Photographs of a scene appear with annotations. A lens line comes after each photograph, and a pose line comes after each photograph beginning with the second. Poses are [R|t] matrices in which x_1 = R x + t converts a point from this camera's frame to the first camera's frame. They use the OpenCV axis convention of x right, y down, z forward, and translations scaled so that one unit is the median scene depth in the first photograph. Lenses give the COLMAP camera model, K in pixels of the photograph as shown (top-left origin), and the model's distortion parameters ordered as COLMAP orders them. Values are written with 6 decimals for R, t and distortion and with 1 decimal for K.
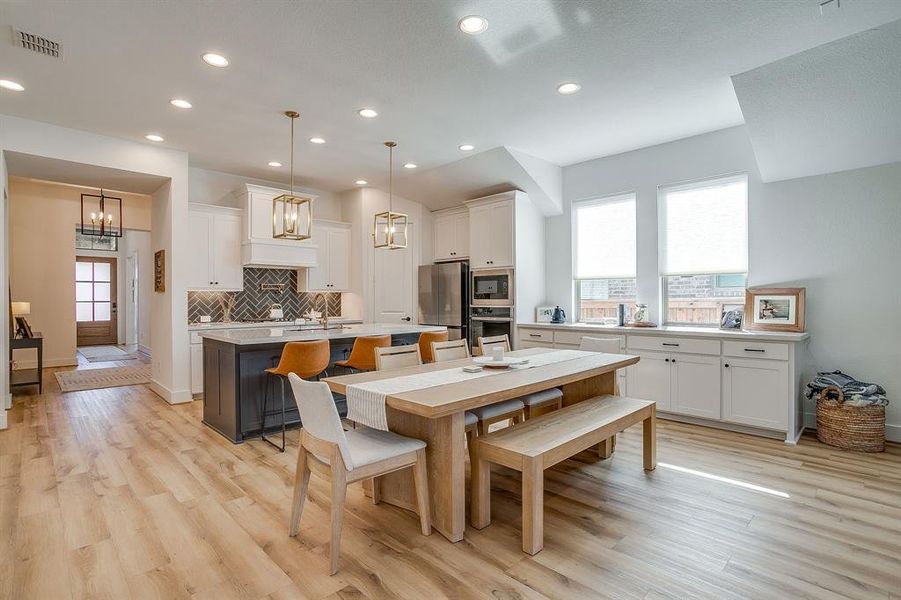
lens RADIAL K [[438.7, 0, 449.1], [0, 438.7, 299.3], [0, 0, 1]] dist [-0.045964, 0.021782]
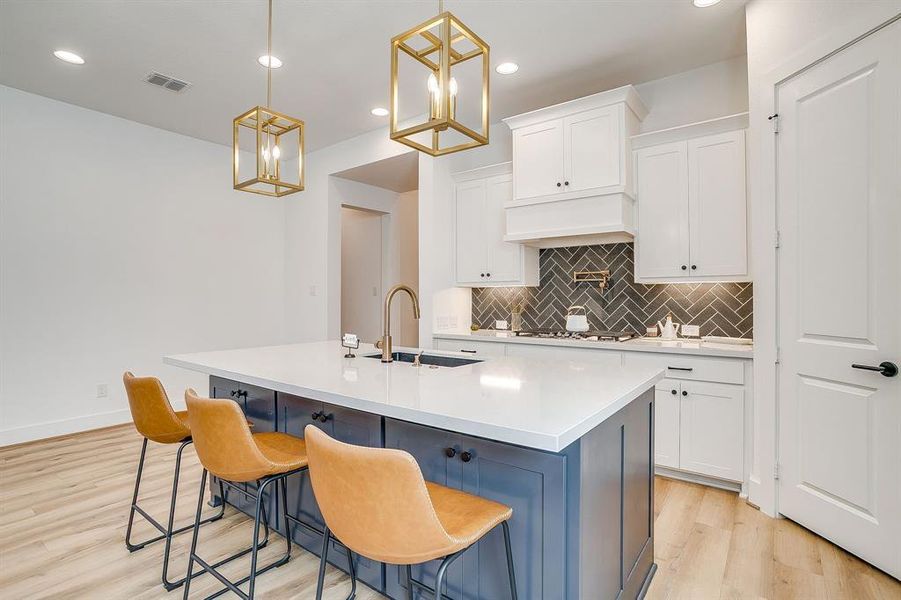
lens RADIAL K [[438.7, 0, 445.5], [0, 438.7, 299.4], [0, 0, 1]] dist [-0.045964, 0.021782]
pose [[0.136741, 0.004382, -0.990597, 0.158883], [0.000367, 0.999990, 0.004475, -0.000828], [0.990607, -0.000975, 0.136738, 0.812162]]
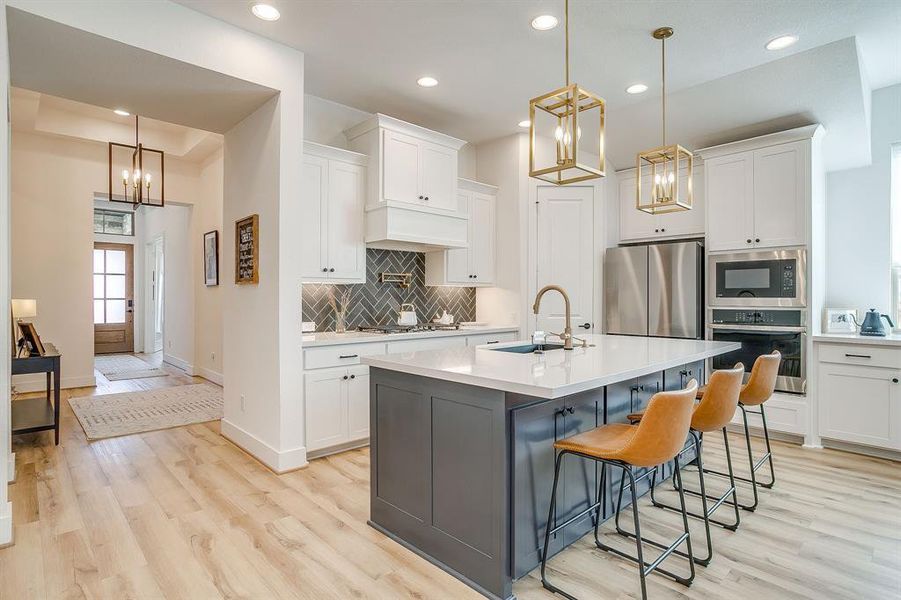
lens RADIAL K [[462.7, 0, 447.8], [0, 462.7, 298.7], [0, 0, 1]] dist [-0.047395, 0.019403]
pose [[0.999874, 0.004646, -0.015206, -0.351183], [-0.004635, 0.999989, 0.000764, 0.003009], [0.015209, -0.000693, 0.999884, 0.327643]]
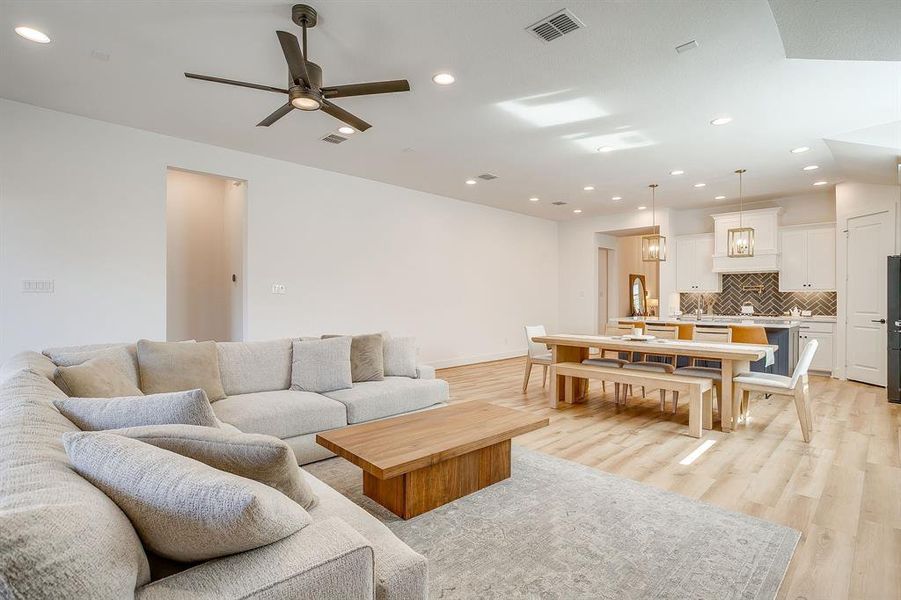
lens RADIAL K [[438.7, 0, 439.9], [0, 438.7, 300.5], [0, 0, 1]] dist [-0.045964, 0.021782]
pose [[-0.014091, 0.011092, -0.999839, 0.909947], [-0.000763, 0.999938, 0.011104, -0.007185], [0.999900, 0.000920, -0.014082, 0.153353]]
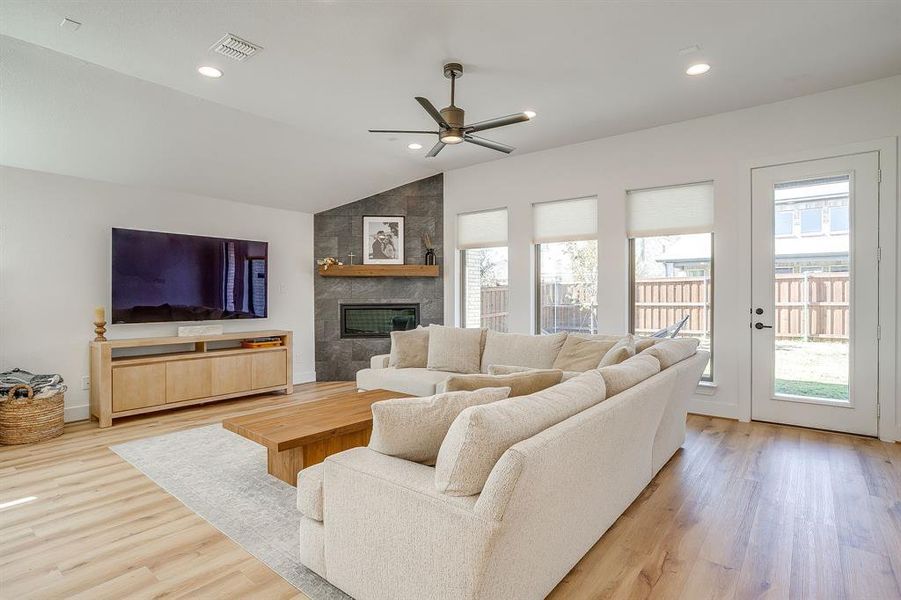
lens RADIAL K [[462.7, 0, 442.9], [0, 462.7, 299.0], [0, 0, 1]] dist [-0.047395, 0.019403]
pose [[-0.111885, -0.005325, 0.993707, -0.153354], [0.000037, 0.999986, 0.005363, 0.000189], [-0.993721, 0.000637, -0.111884, 0.087931]]
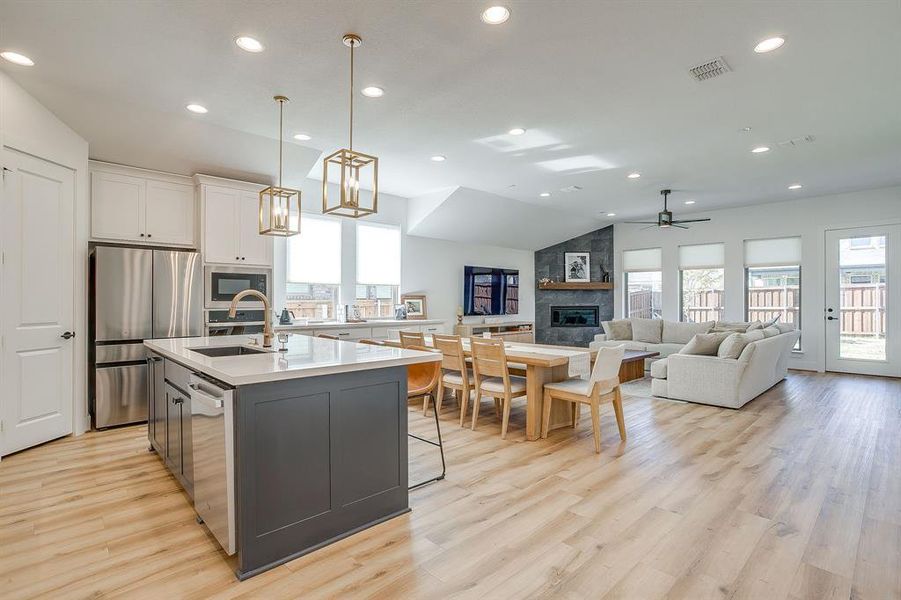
lens RADIAL K [[438.7, 0, 445.3], [0, 438.7, 300.8], [0, 0, 1]] dist [-0.045964, 0.021782]
pose [[0.021888, 0.001765, 0.999759, -0.750802], [-0.001061, 0.999998, -0.001743, -0.000001], [-0.999760, -0.001023, 0.021890, 0.586537]]
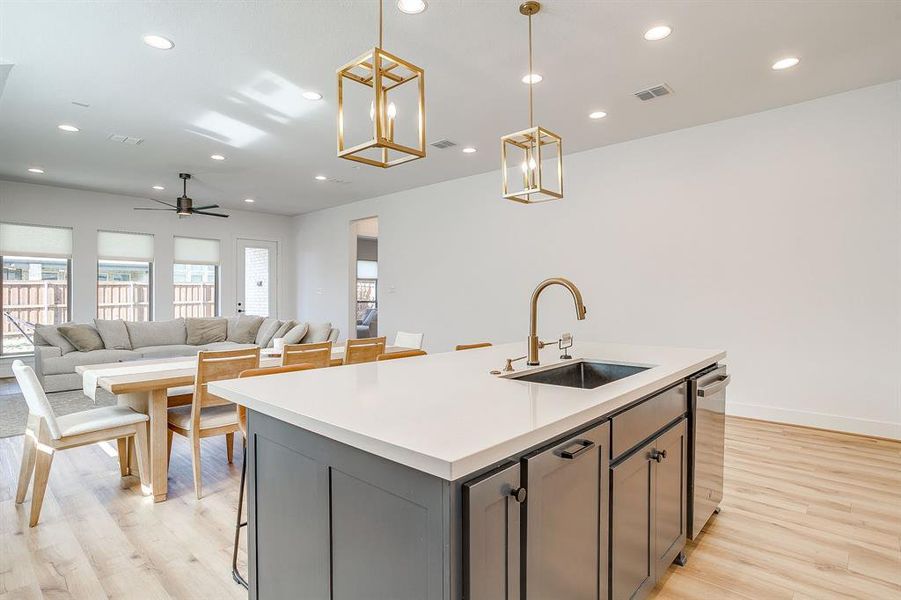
lens RADIAL K [[462.7, 0, 456.7], [0, 462.7, 297.0], [0, 0, 1]] dist [-0.047395, 0.019403]
pose [[-0.997903, 0.007667, -0.064277, -0.146039], [0.007534, 0.999969, 0.002320, 0.000805], [0.064293, 0.001831, -0.997929, 1.171699]]
